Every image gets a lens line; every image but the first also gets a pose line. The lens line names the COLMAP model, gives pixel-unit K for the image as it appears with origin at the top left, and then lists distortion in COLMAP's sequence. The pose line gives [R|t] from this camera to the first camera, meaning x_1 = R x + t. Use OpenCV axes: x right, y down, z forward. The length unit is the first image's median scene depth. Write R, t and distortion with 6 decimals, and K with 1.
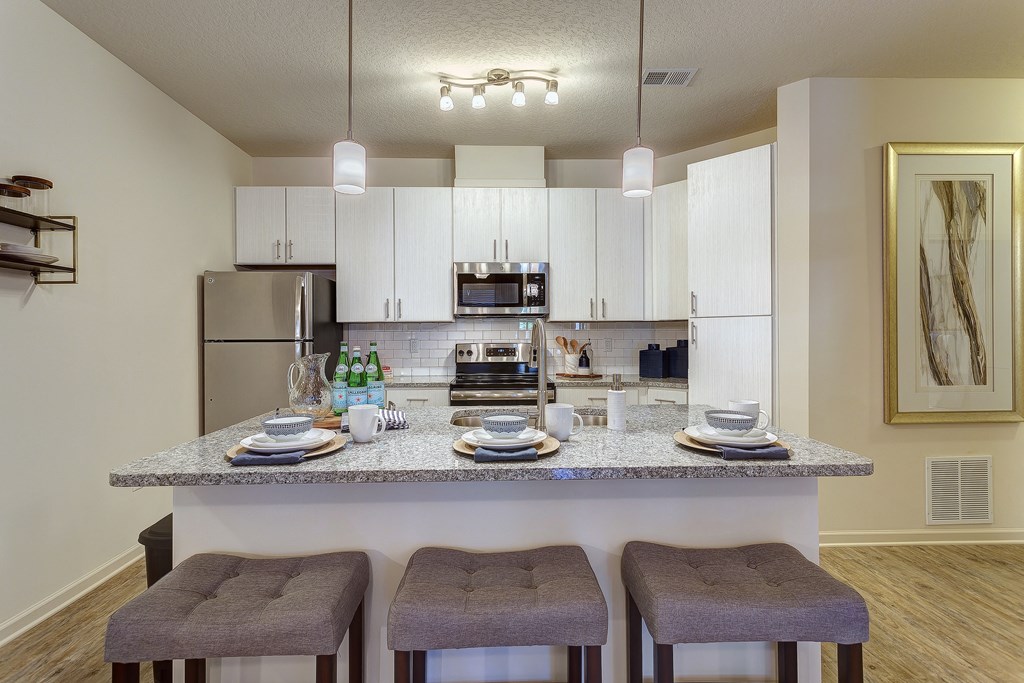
lens RADIAL K [[486.5, 0, 512.0], [0, 486.5, 341.5], [0, 0, 1]] dist [-0.000252, 0.000088]
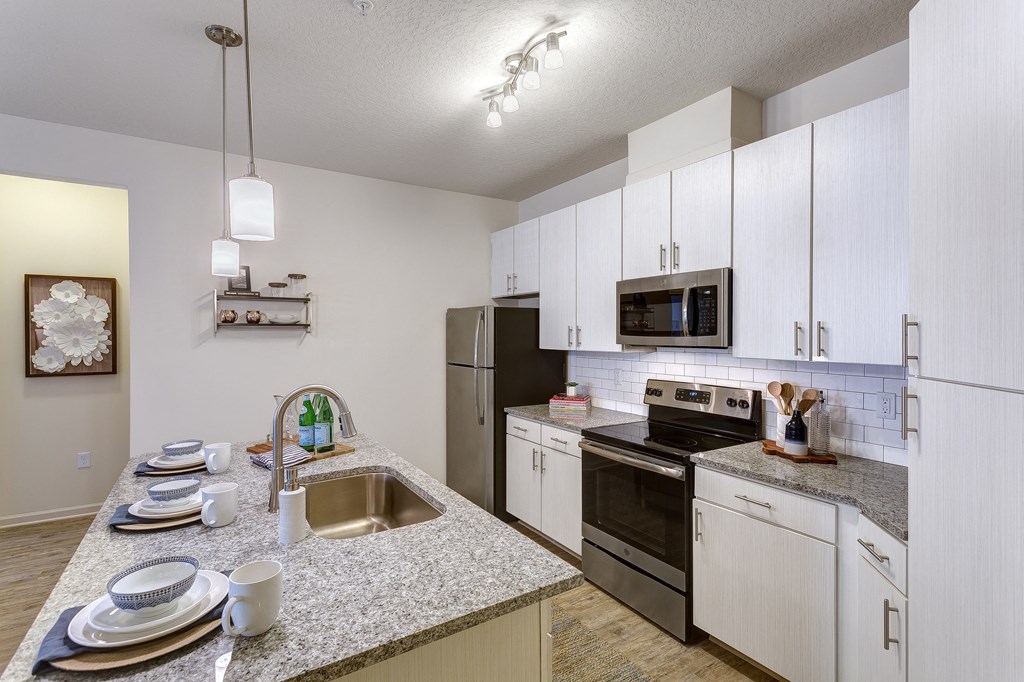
lens RADIAL K [[486.5, 0, 512.0], [0, 486.5, 341.0], [0, 0, 1]] dist [-0.000252, 0.000088]
pose [[0.487162, 0.025190, -0.872948, 0.506948], [-0.010646, 0.999681, 0.022906, -0.078071], [0.873246, -0.001866, 0.487275, 0.447268]]
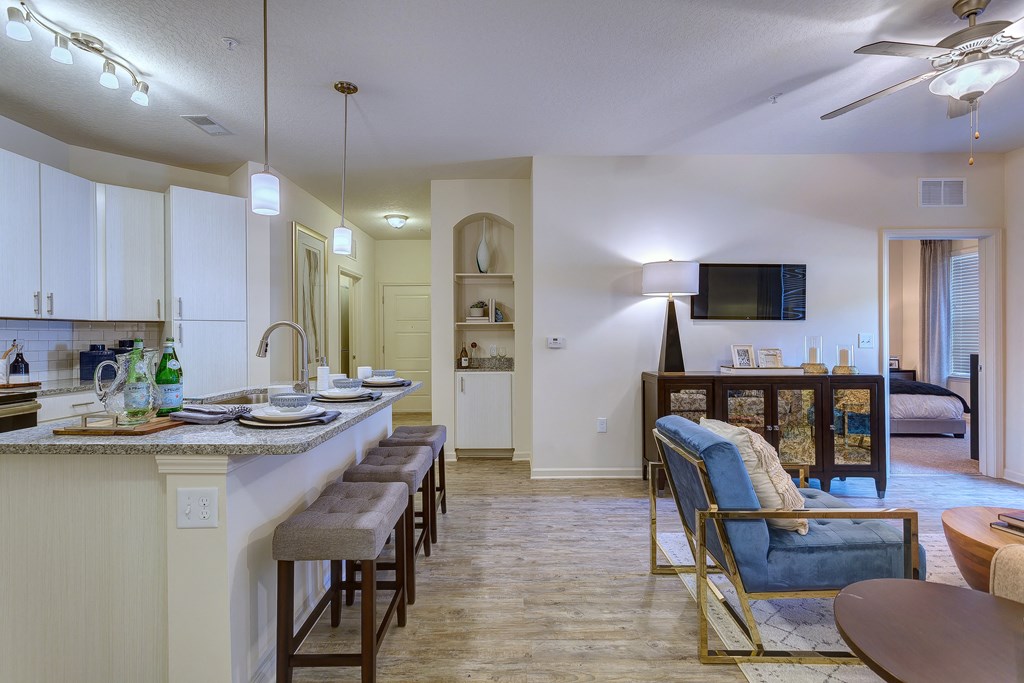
lens RADIAL K [[486.5, 0, 512.0], [0, 486.5, 341.5], [0, 0, 1]] dist [-0.000252, 0.000088]
pose [[0.050109, -0.005434, 0.998729, -0.653140], [0.013757, 0.999894, 0.004751, 0.005884], [-0.998649, 0.013502, 0.050178, 0.140964]]
